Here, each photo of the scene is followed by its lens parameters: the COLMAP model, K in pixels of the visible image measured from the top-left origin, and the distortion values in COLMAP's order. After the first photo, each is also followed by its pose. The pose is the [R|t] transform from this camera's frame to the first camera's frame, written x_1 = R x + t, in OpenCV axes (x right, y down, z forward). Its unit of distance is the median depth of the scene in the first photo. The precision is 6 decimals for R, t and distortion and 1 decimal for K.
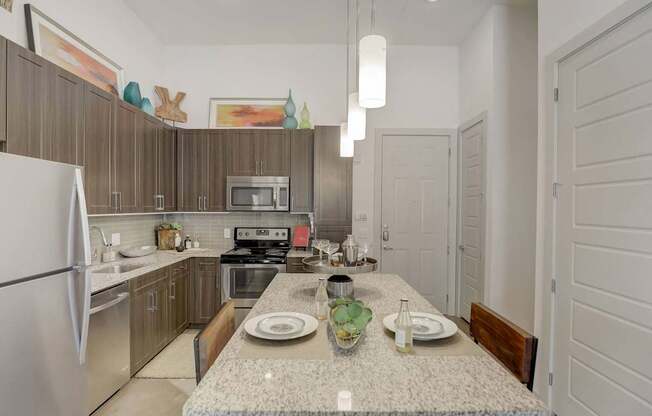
lens RADIAL K [[320.8, 0, 323.9], [0, 320.8, 208.7], [0, 0, 1]] dist [-0.005907, -0.000955]
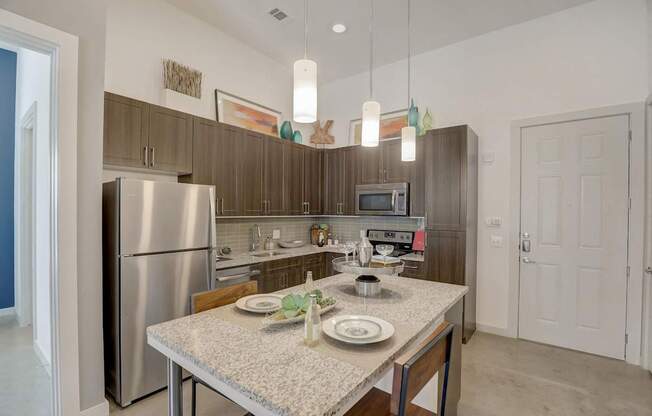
lens RADIAL K [[298.1, 0, 328.6], [0, 298.1, 211.8], [0, 0, 1]] dist [-0.028610, -0.000072]
pose [[0.796812, 0.001720, -0.604225, 0.279909], [-0.006083, 0.999968, -0.005176, 0.001530], [0.604197, 0.007800, 0.796797, 0.075416]]
